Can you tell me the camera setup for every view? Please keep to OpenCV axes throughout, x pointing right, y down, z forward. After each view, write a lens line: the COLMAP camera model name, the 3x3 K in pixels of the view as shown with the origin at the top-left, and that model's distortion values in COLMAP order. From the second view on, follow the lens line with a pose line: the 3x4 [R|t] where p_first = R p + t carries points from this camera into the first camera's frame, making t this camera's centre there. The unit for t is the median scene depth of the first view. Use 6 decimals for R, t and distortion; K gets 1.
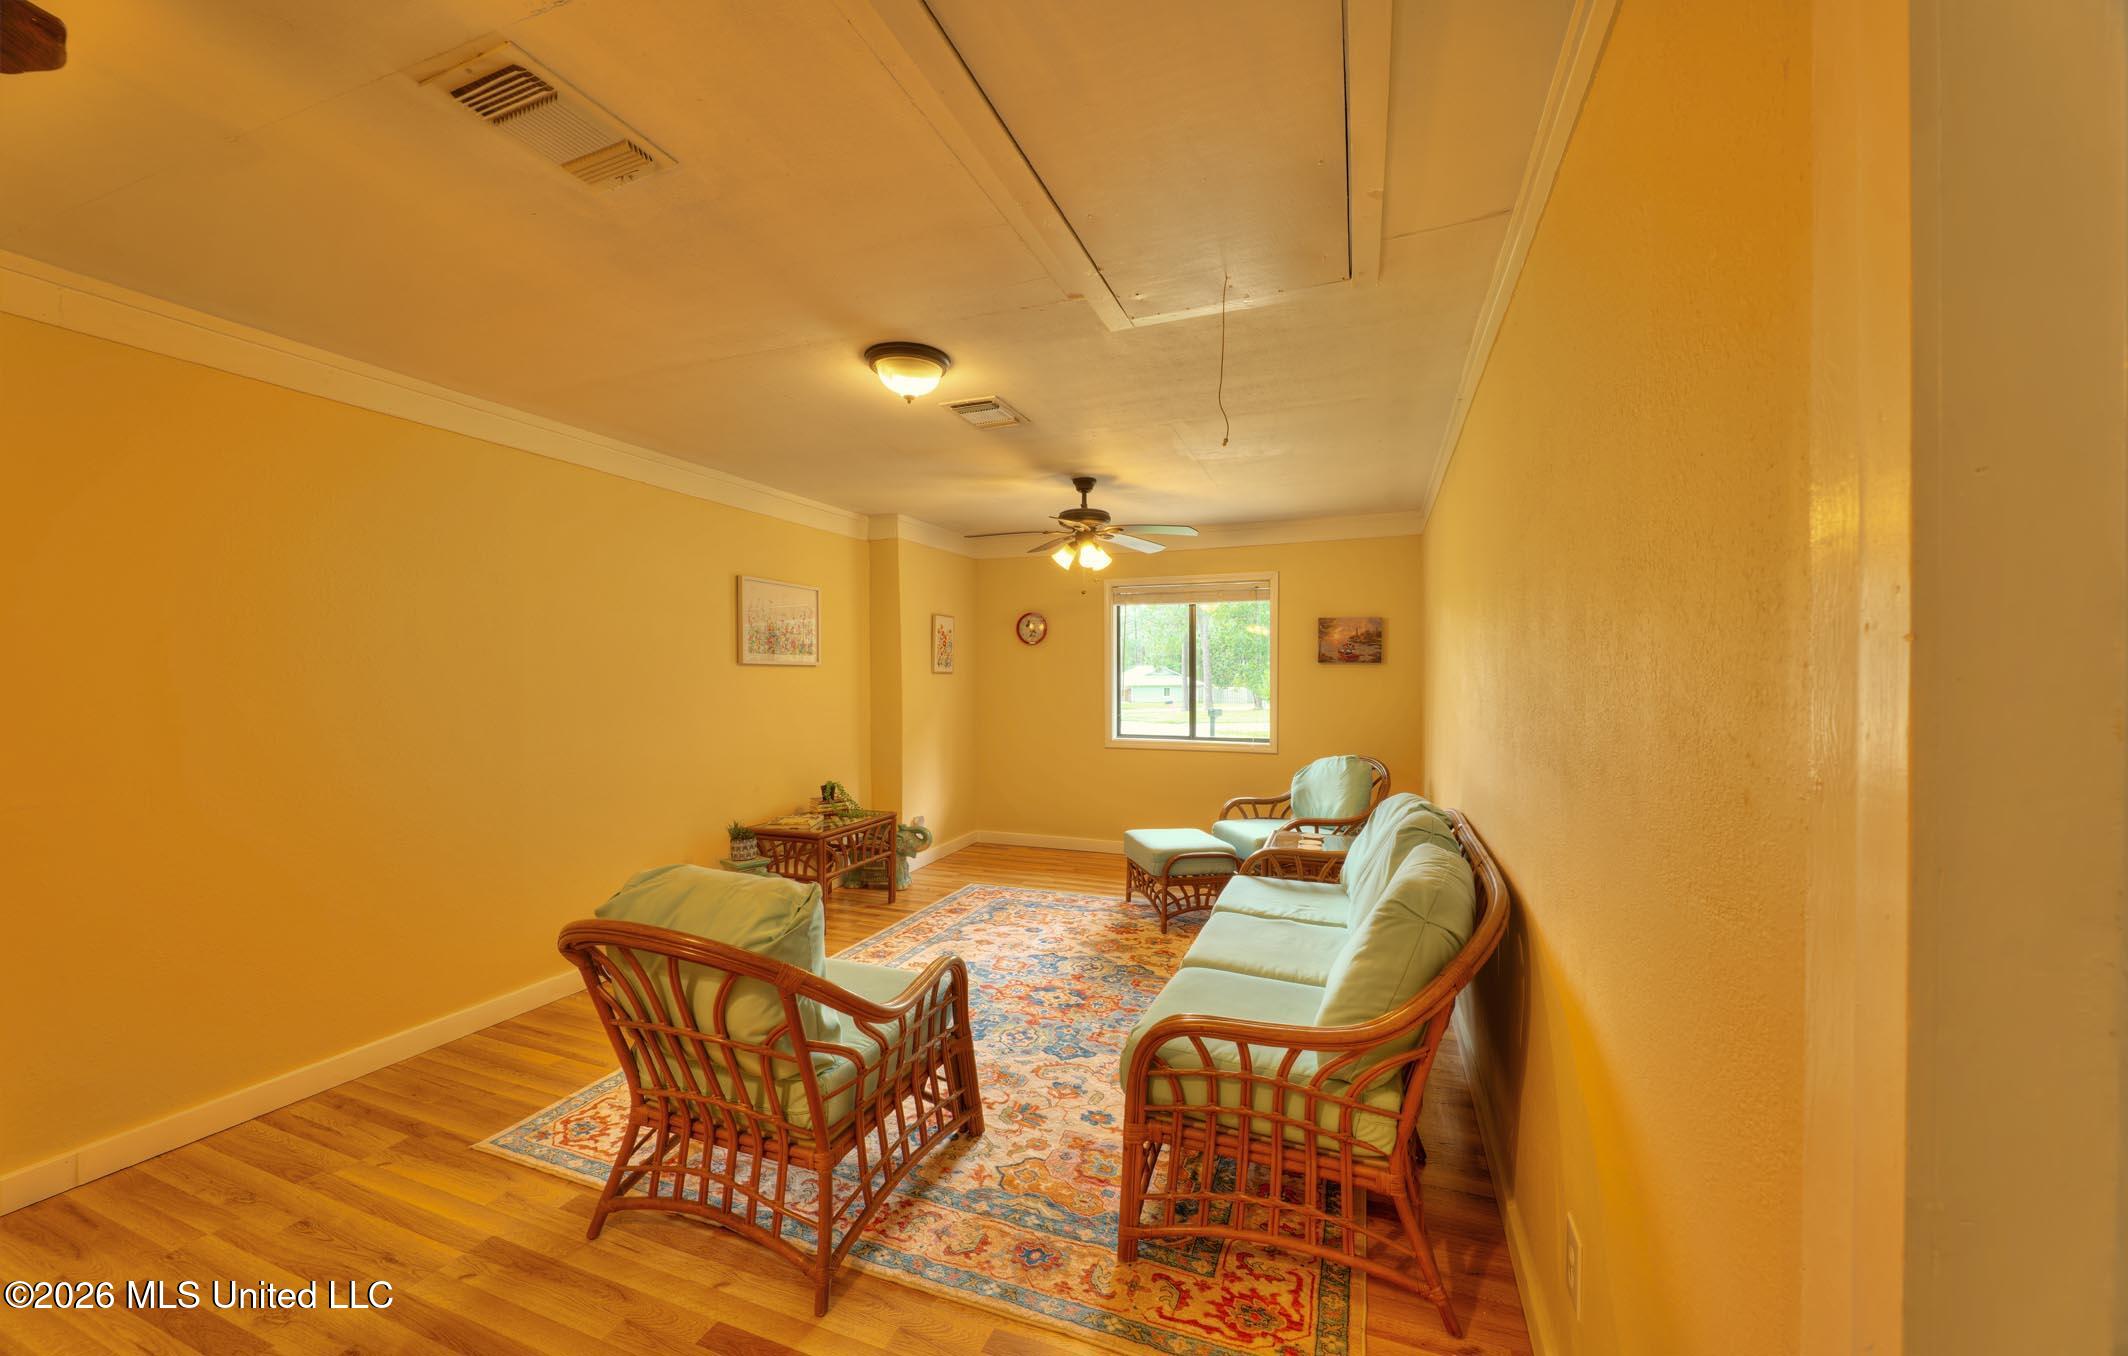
lens RADIAL K [[795.5, 0, 1070.4], [0, 795.5, 677.9], [0, 0, 1]] dist [0.000091, -0.002924]
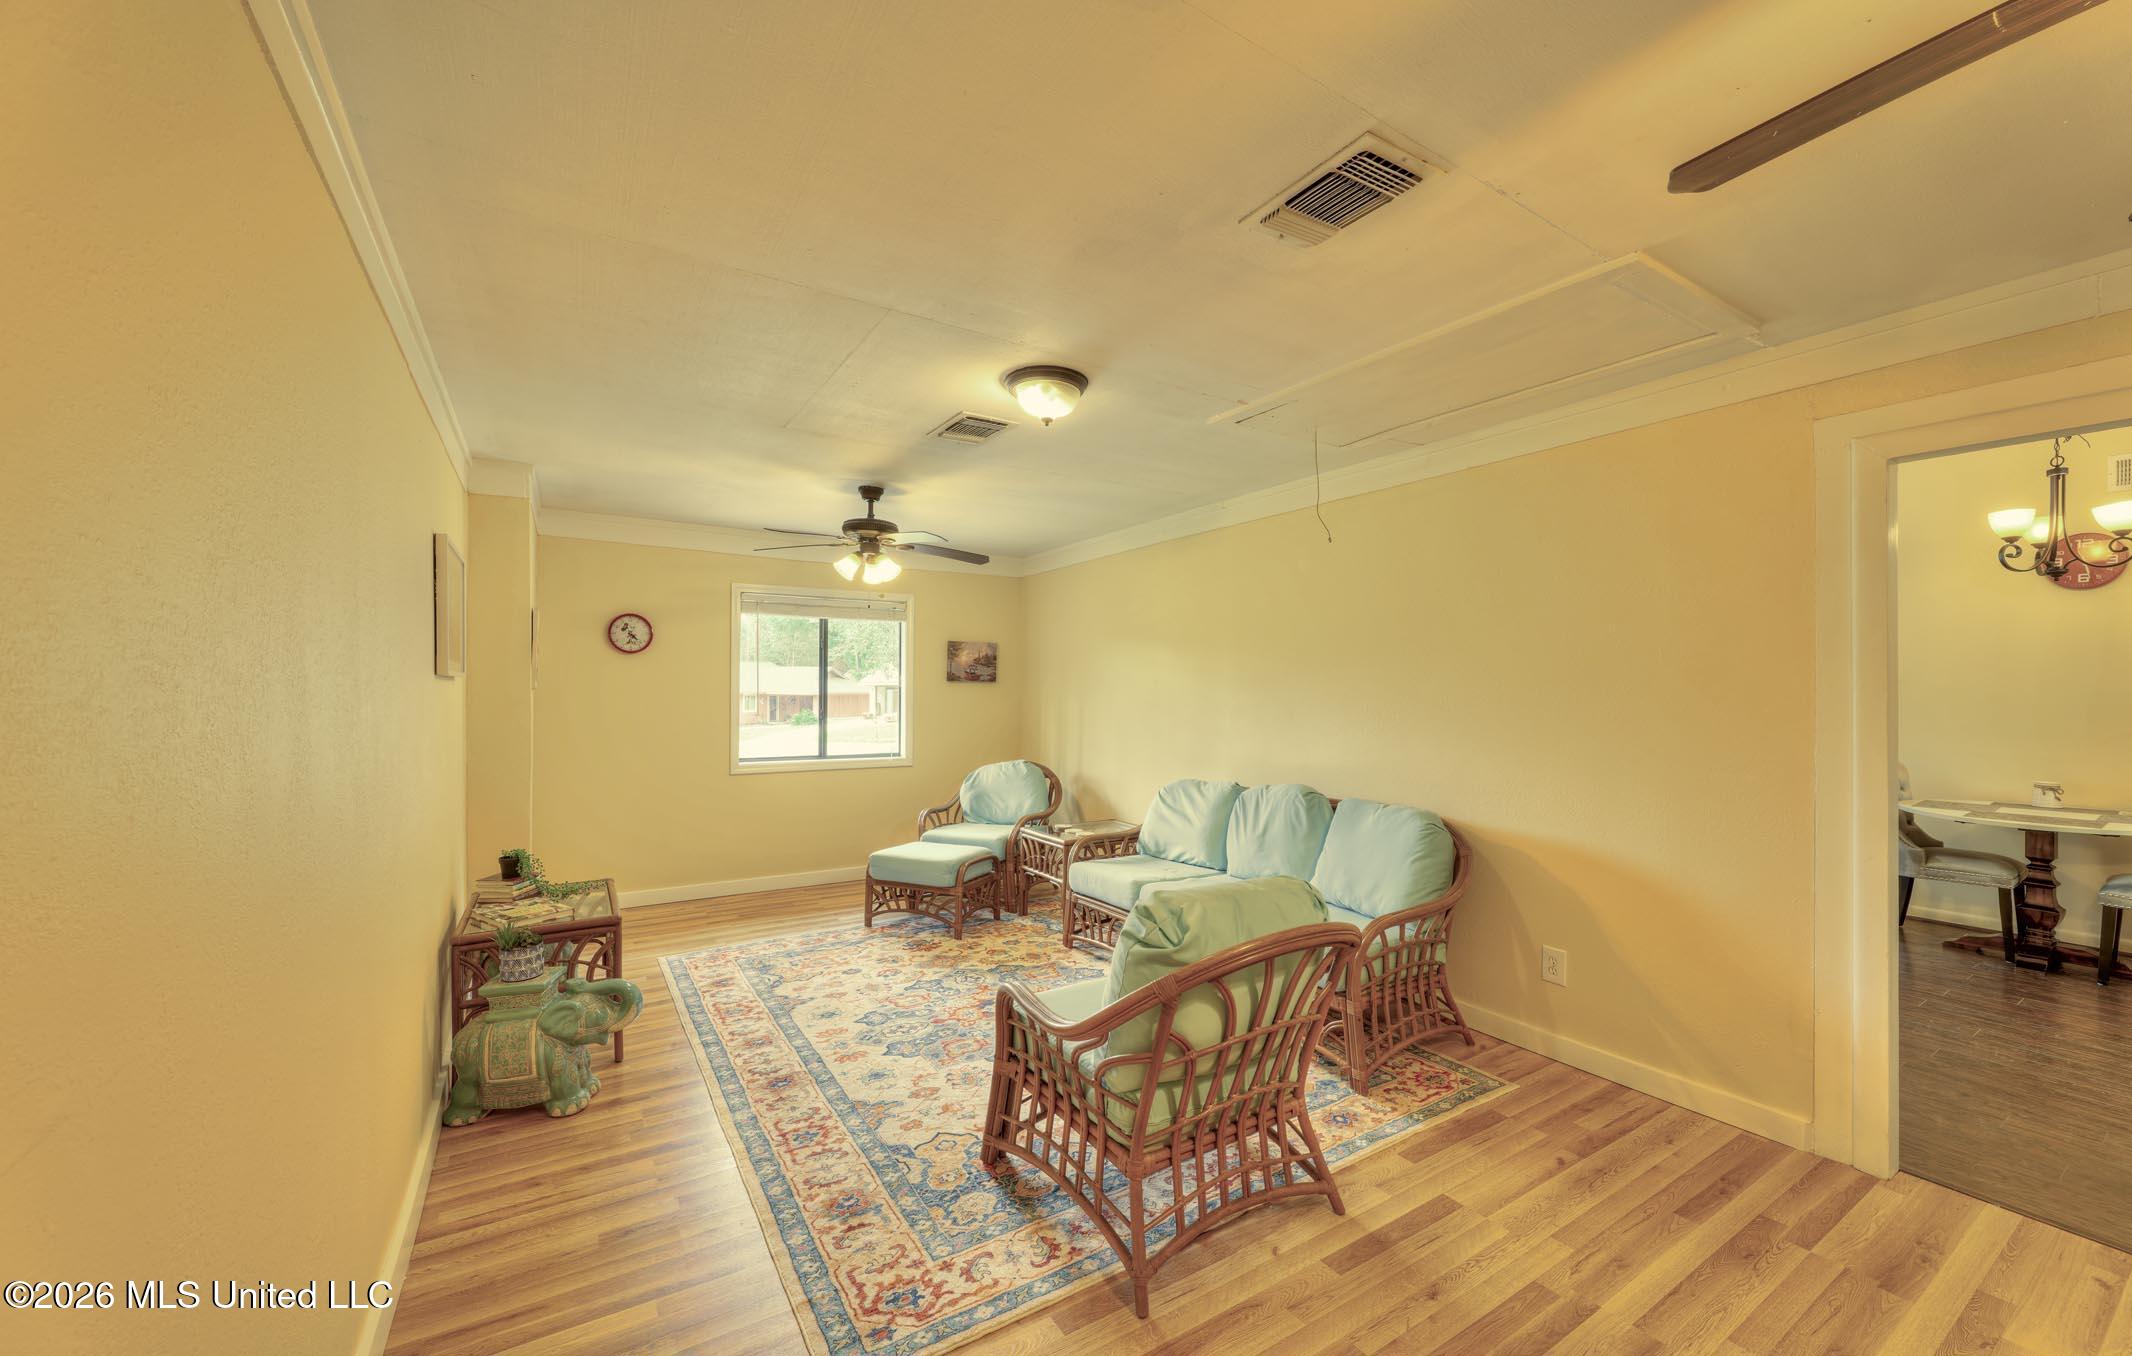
lens RADIAL K [[822.6, 0, 1065.5], [0, 822.6, 684.6], [0, 0, 1]] dist [-0.001693, -0.000264]
pose [[0.599796, 0.008634, 0.800107, -0.654928], [-0.003191, 0.999960, -0.008399, -0.006572], [-0.800147, 0.002485, 0.599799, 0.231438]]
